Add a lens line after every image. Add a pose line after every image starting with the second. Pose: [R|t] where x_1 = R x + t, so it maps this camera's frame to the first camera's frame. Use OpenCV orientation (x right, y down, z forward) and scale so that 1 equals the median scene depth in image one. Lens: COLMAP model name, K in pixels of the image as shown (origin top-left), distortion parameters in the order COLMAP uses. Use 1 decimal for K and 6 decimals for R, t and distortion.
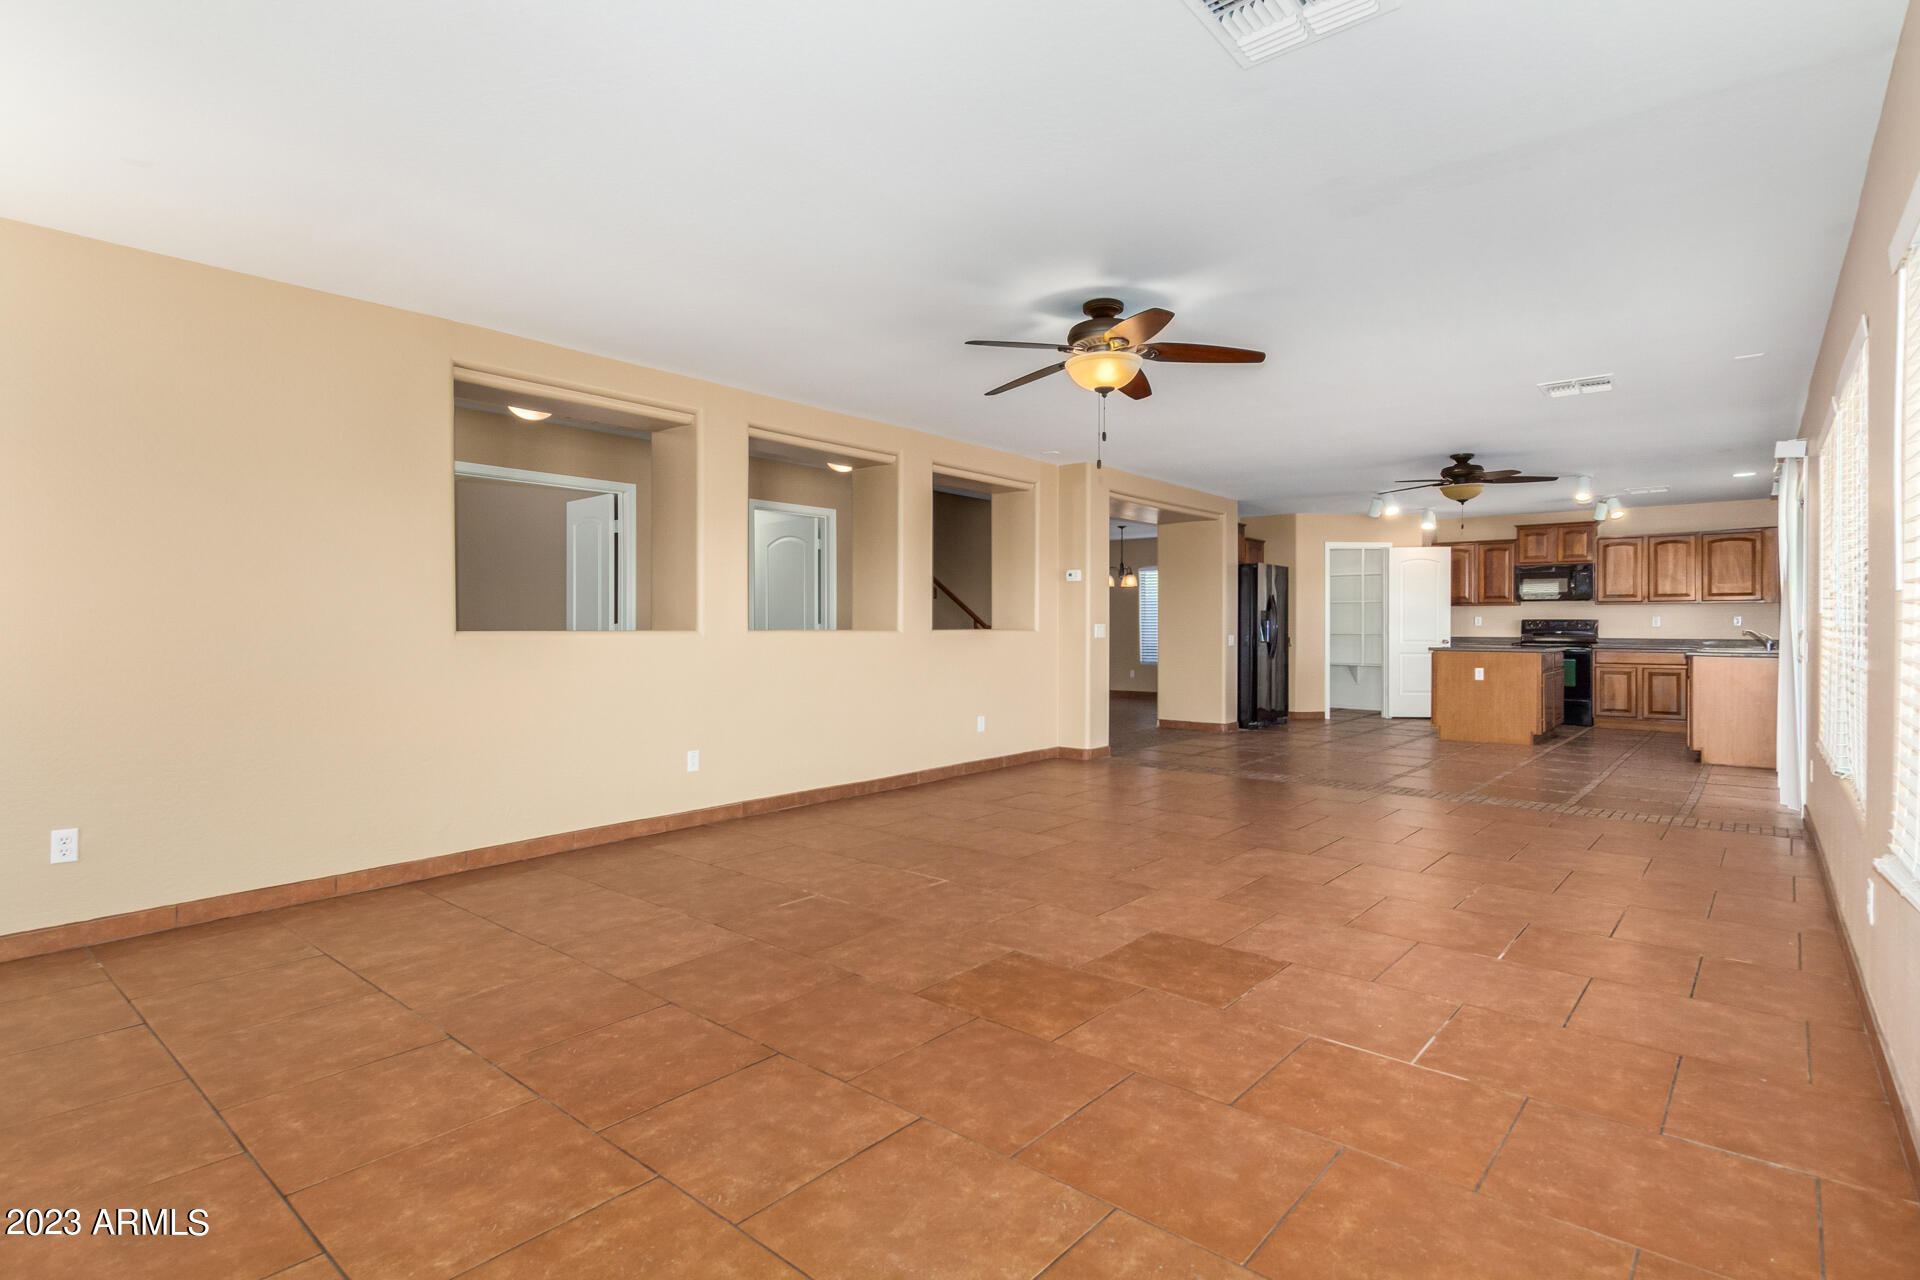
lens RADIAL K [[942.5, 0, 950.1], [0, 942.5, 628.6], [0, 0, 1]] dist [0.013569, -0.005950]
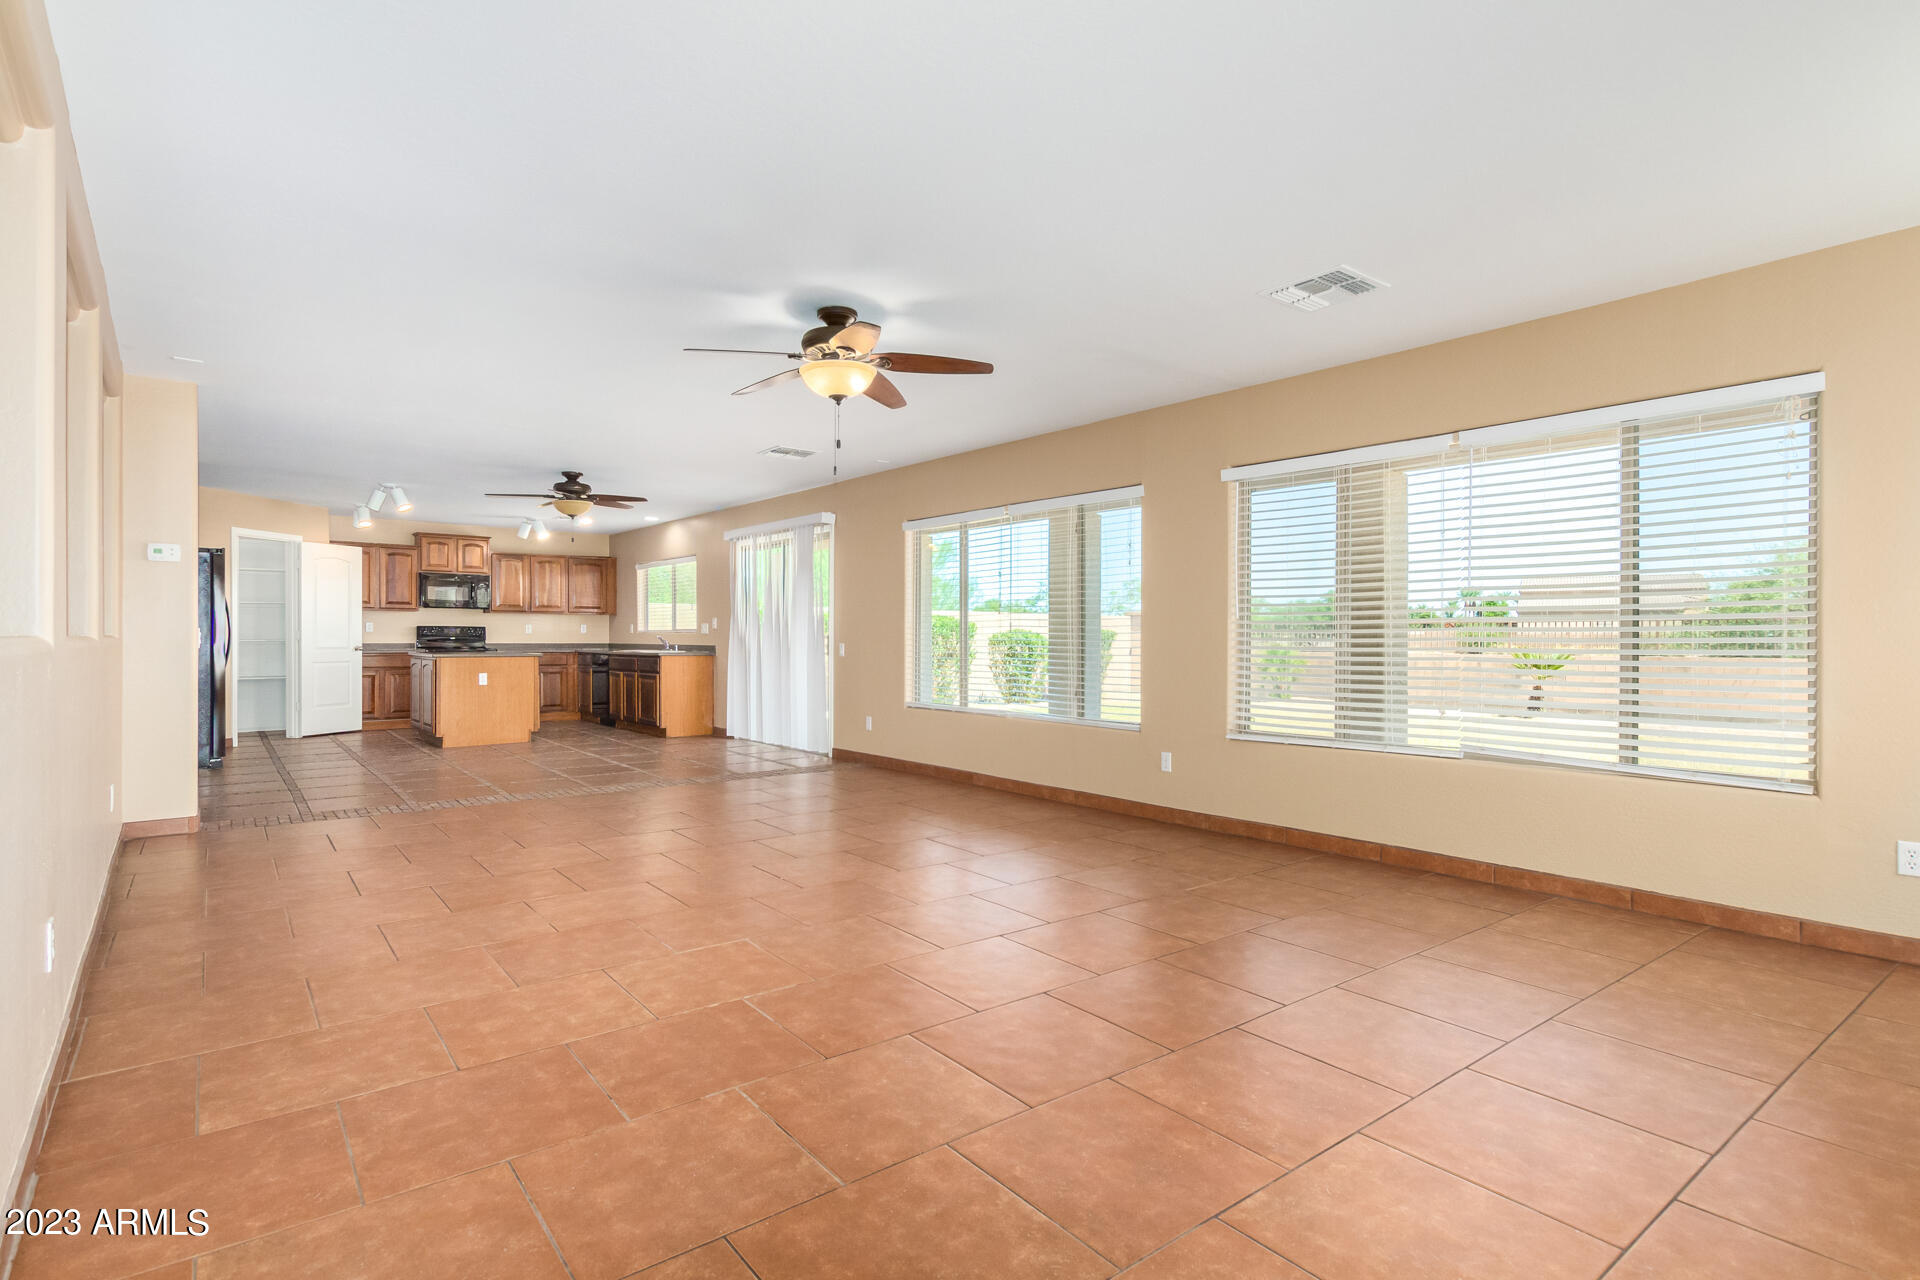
lens RADIAL K [[942.5, 0, 963.2], [0, 942.5, 643.6], [0, 0, 1]] dist [0.013569, -0.005950]
pose [[0.203343, -0.008656, 0.979069, -0.299746], [-0.001122, 0.999958, 0.009073, -0.000322], [-0.979107, -0.002944, 0.203324, 0.249528]]
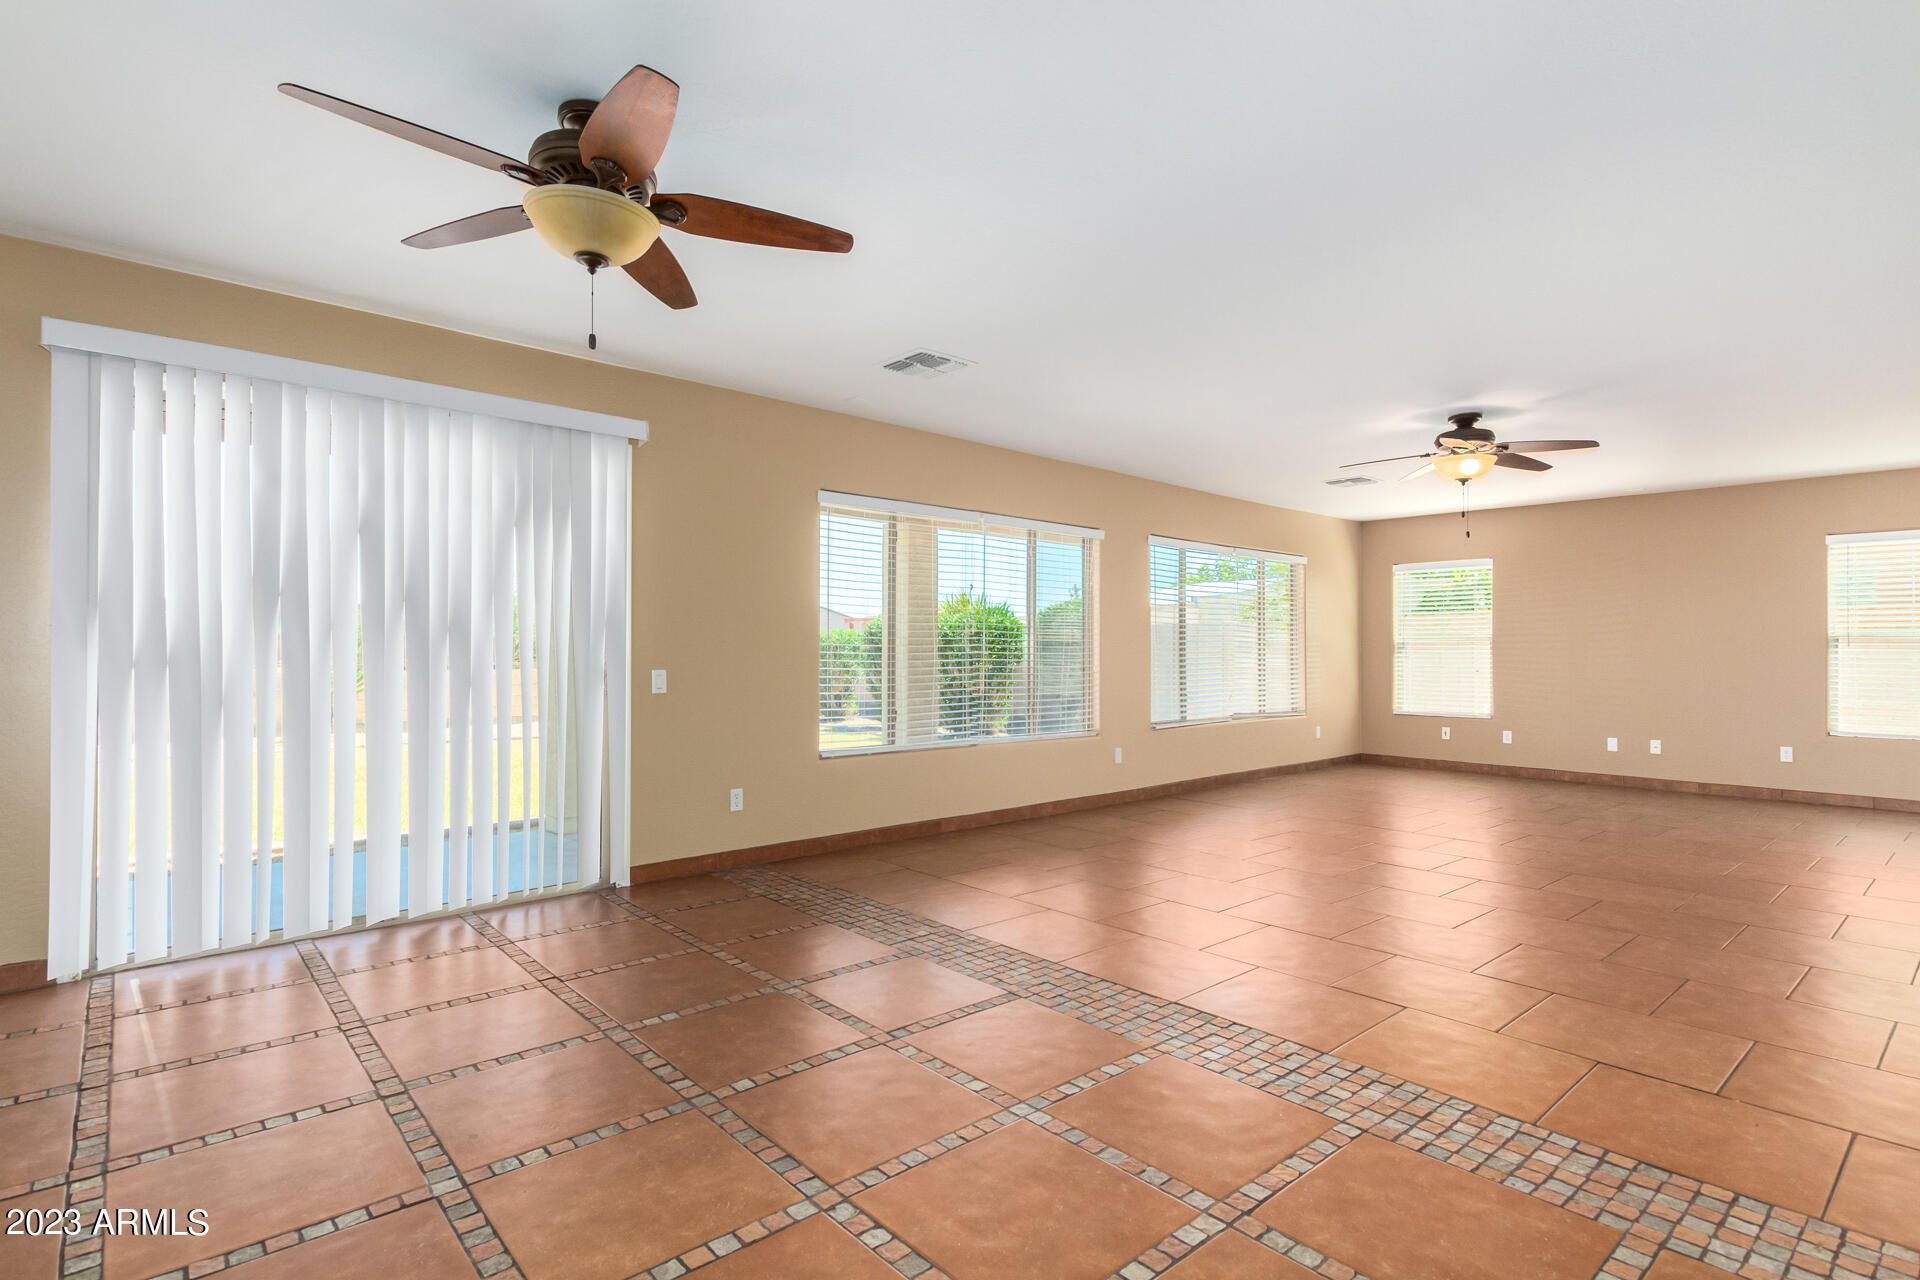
lens RADIAL K [[942.5, 0, 970.7], [0, 942.5, 653.6], [0, 0, 1]] dist [0.013569, -0.005950]
pose [[-0.990866, -0.005966, 0.134717, 0.278536], [-0.005883, 0.999982, 0.001015, -0.001819], [-0.134721, 0.000213, -0.990884, 0.949784]]
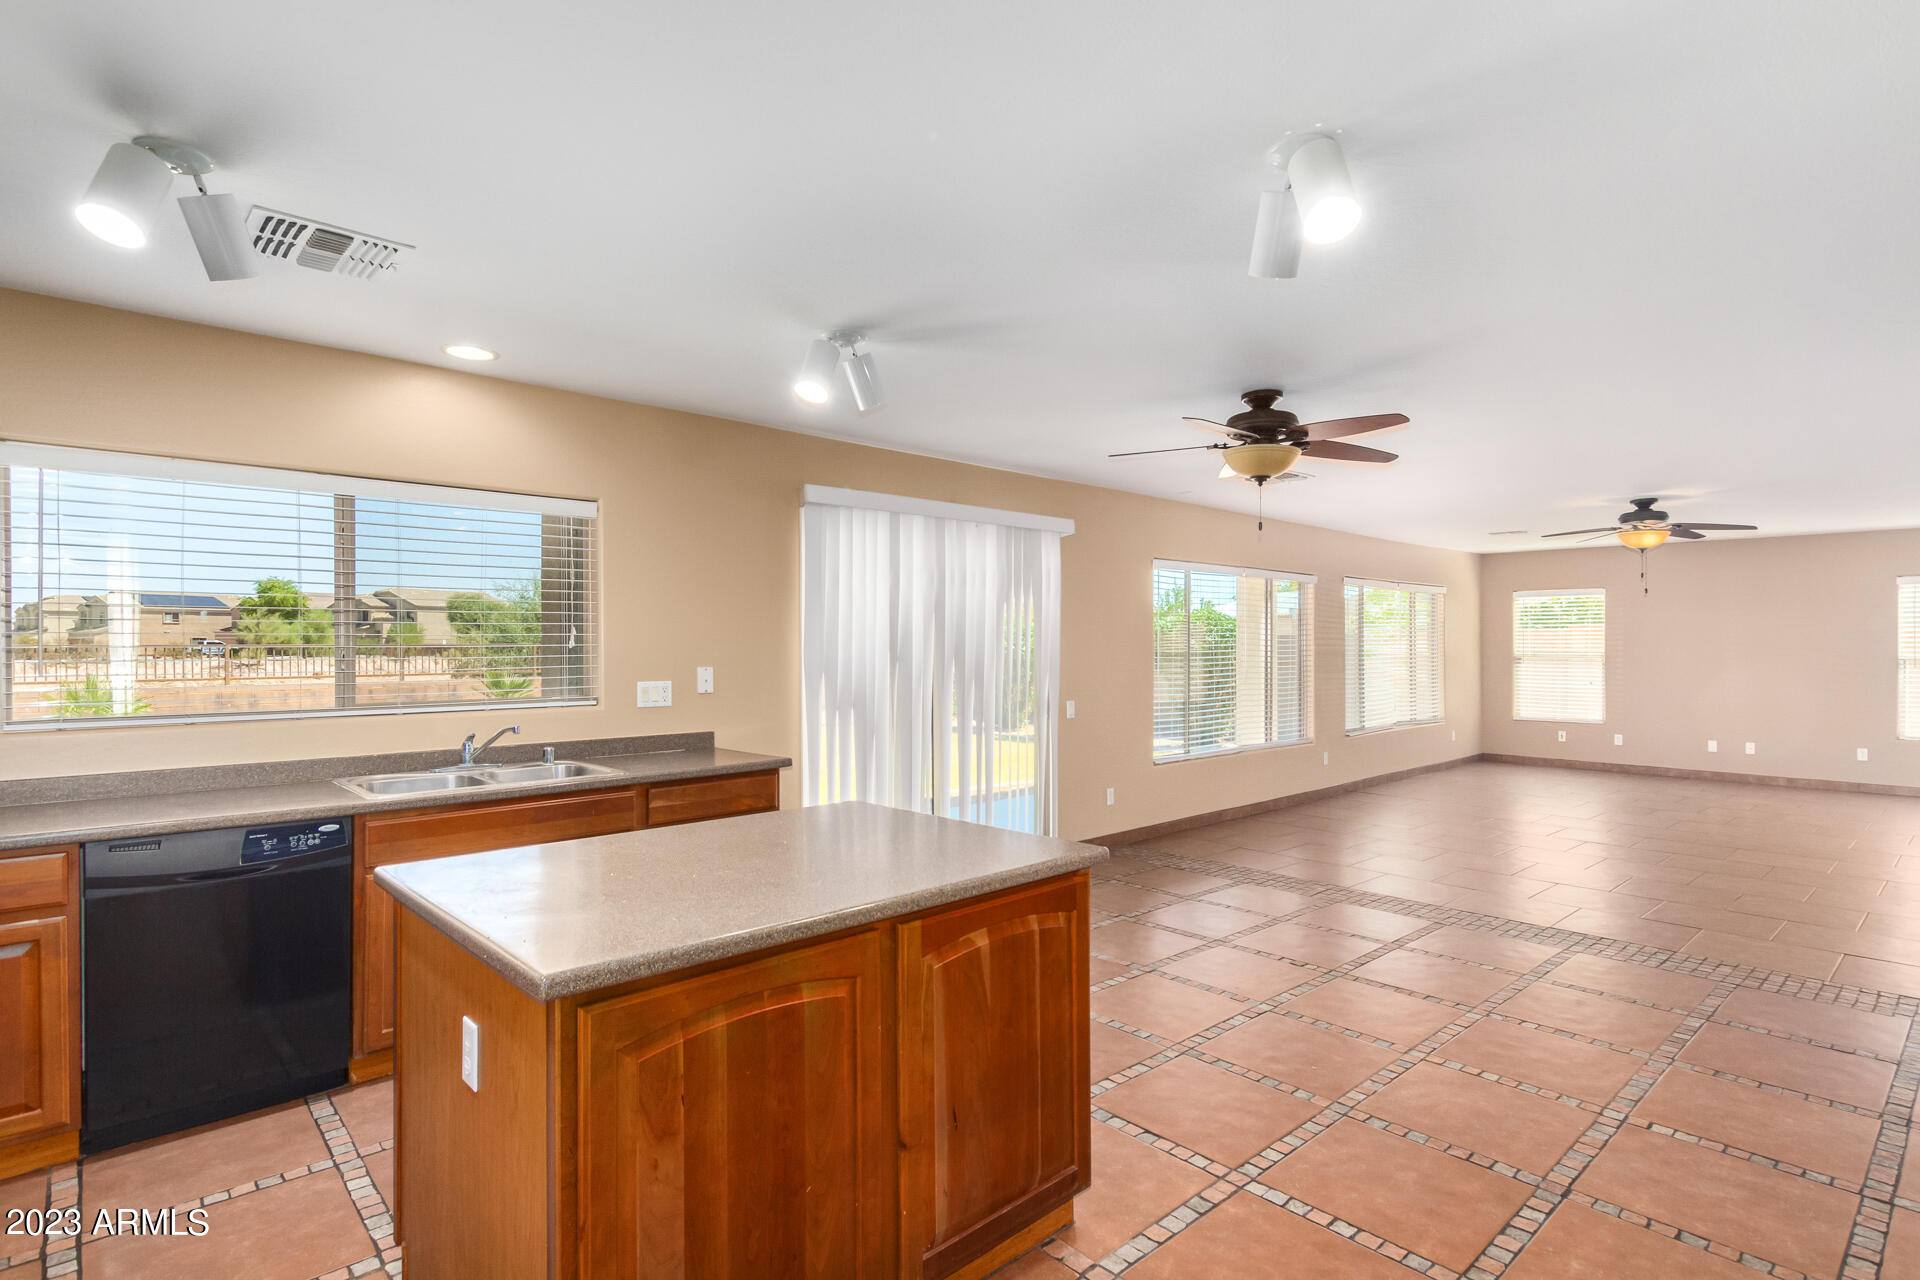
lens RADIAL K [[942.5, 0, 978.8], [0, 942.5, 652.7], [0, 0, 1]] dist [0.013569, -0.005950]
pose [[-0.992241, -0.002485, 0.124305, 0.470707], [-0.001531, 0.999969, 0.007771, -0.028592], [-0.124321, 0.007520, -0.992214, 1.135394]]
